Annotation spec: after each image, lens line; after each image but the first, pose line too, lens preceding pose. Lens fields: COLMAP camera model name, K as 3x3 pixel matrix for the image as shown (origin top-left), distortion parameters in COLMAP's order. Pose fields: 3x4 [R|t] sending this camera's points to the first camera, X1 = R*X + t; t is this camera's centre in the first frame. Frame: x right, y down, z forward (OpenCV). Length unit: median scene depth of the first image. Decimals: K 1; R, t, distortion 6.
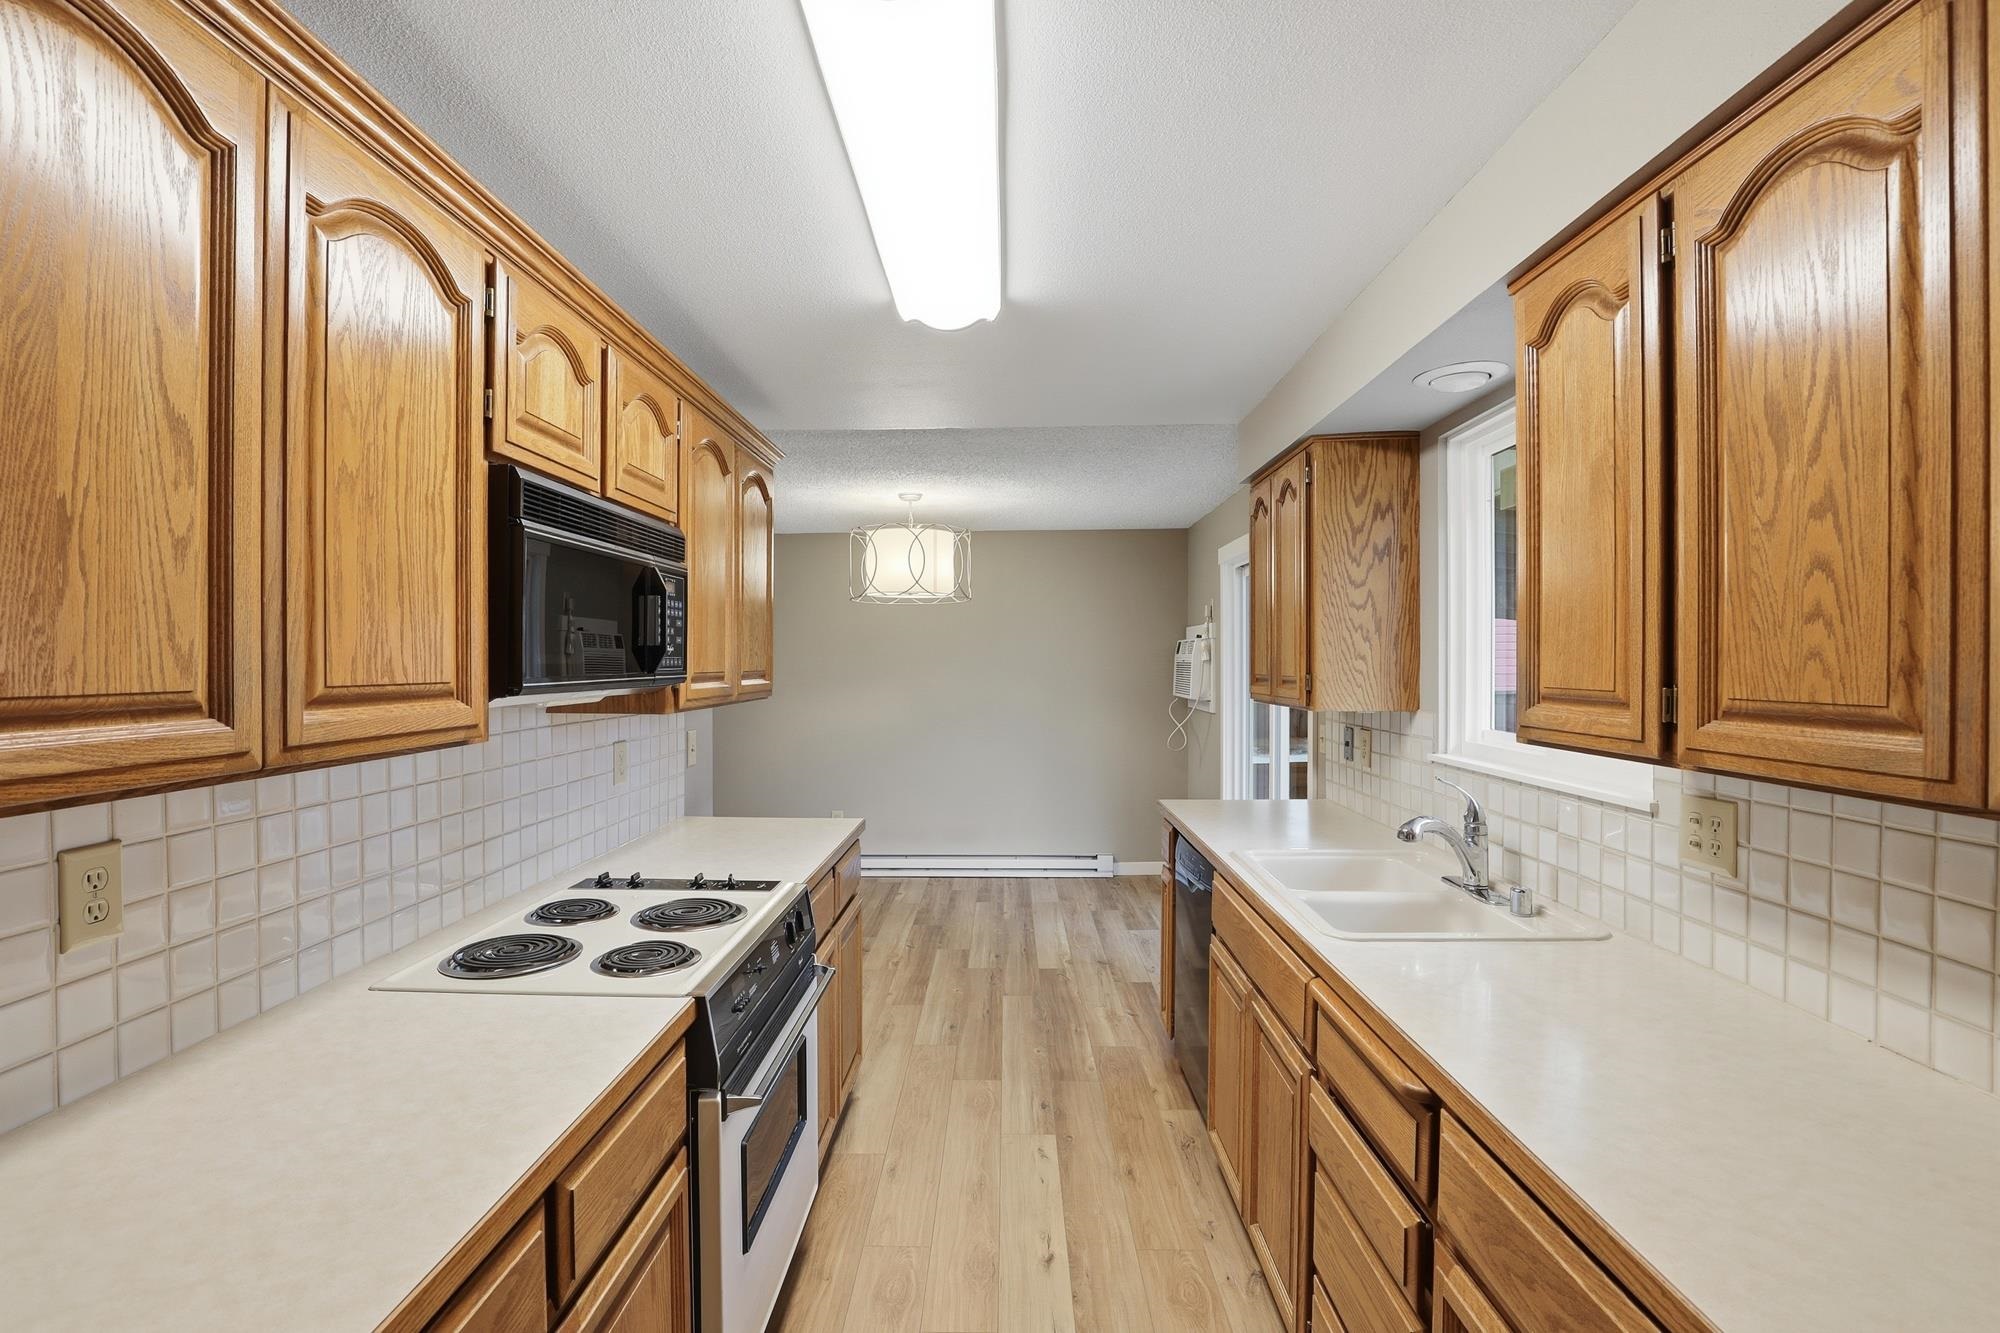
lens RADIAL K [[925.7, 0, 1000.0], [0, 925.7, 666.5], [0, 0, 1]] dist [-0.019883, -0.000217]
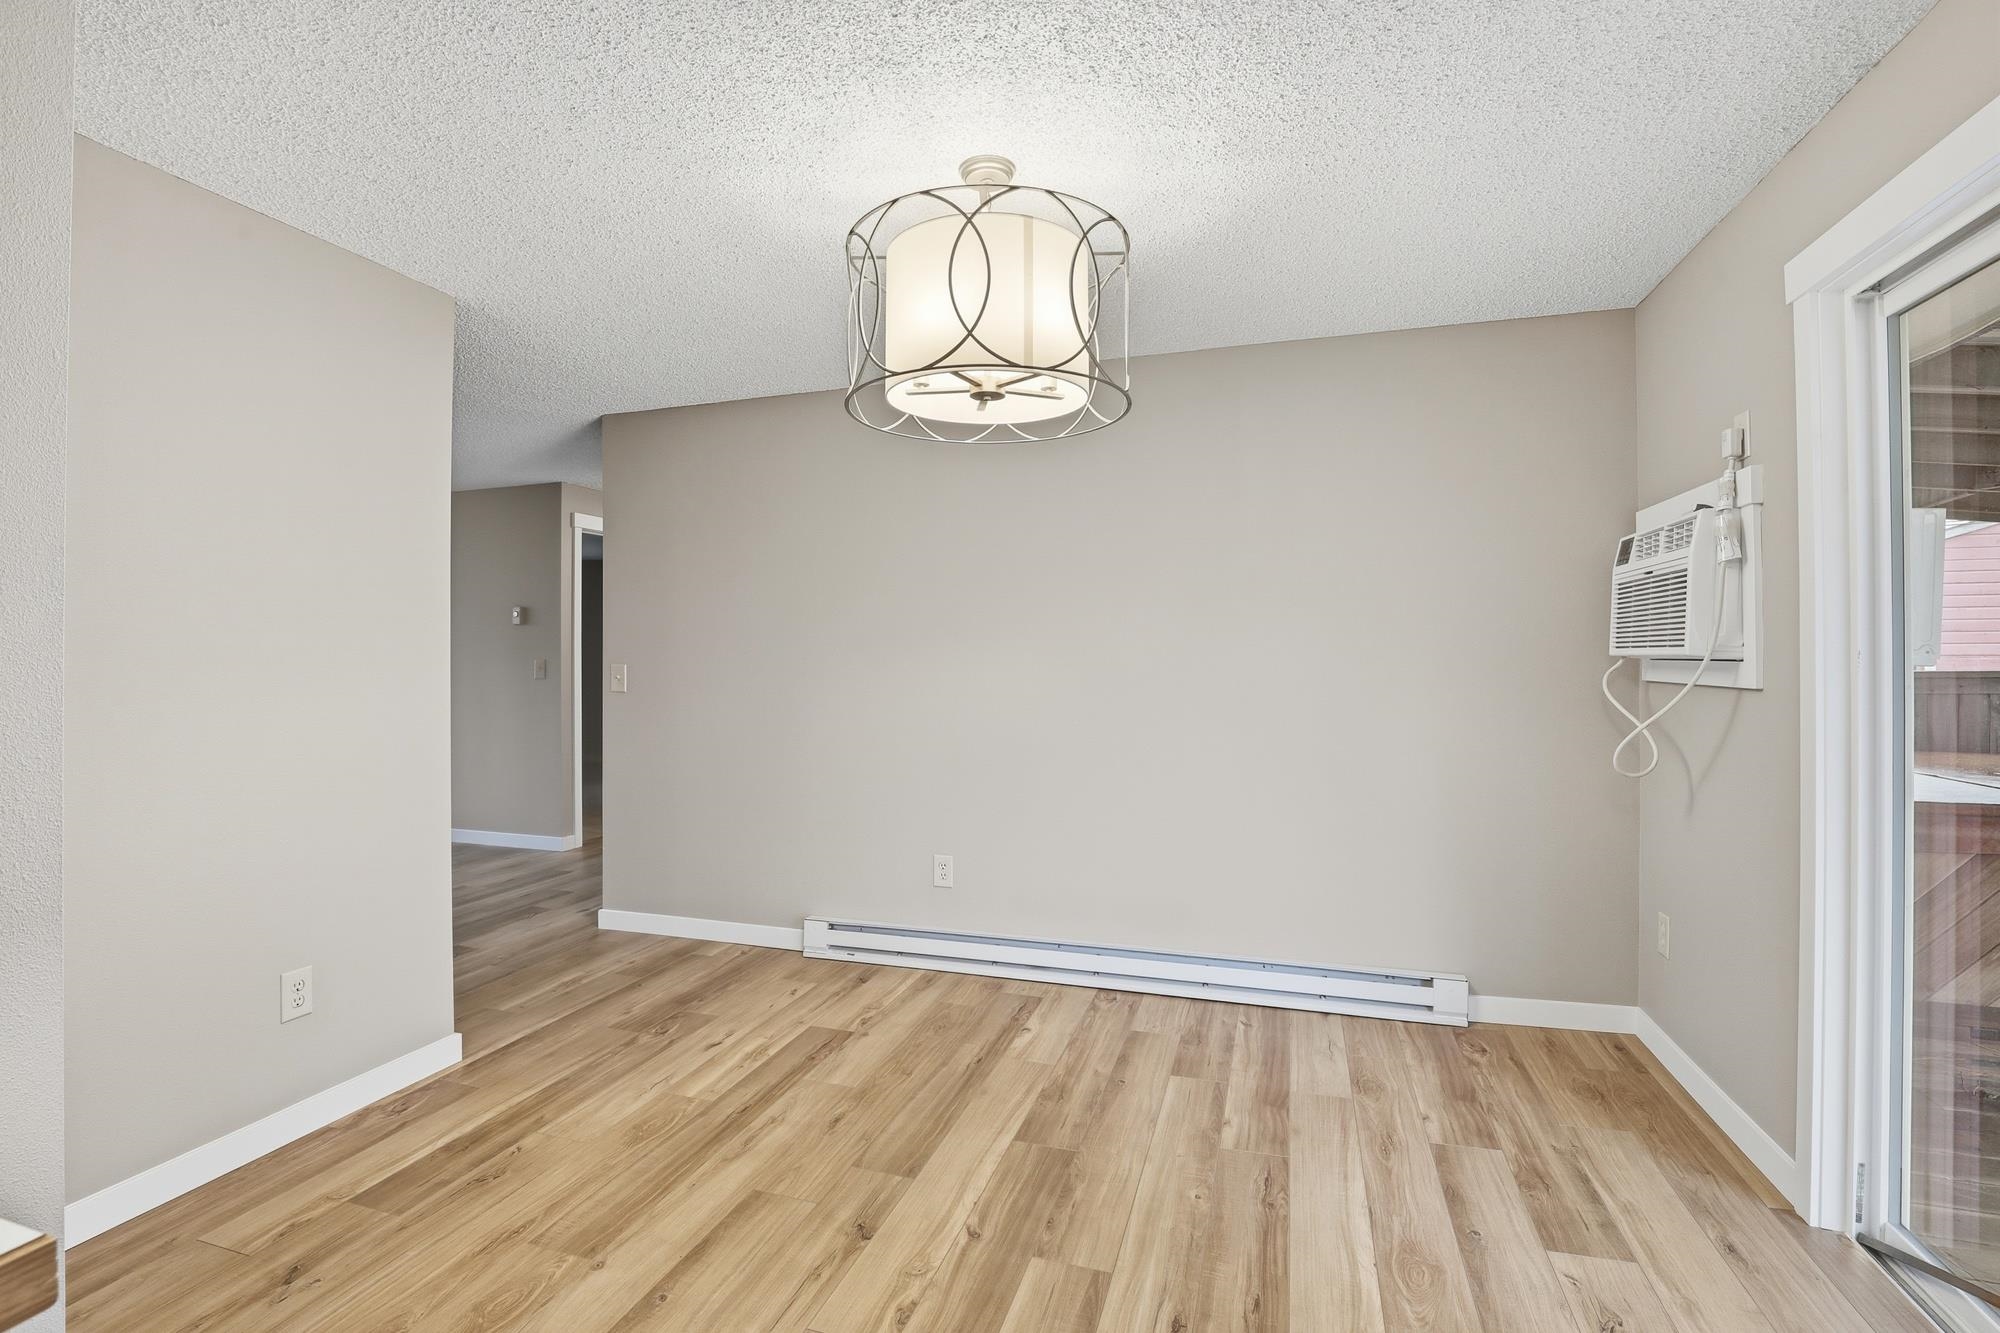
lens RADIAL K [[925.7, 0, 1000.0], [0, 925.7, 666.5], [0, 0, 1]] dist [-0.019883, -0.000217]
pose [[0.956985, 0.000424, -0.290138, 0.032854], [0.000506, 0.999995, 0.003131, 0.044472], [0.290138, -0.003143, 0.956980, 0.581383]]
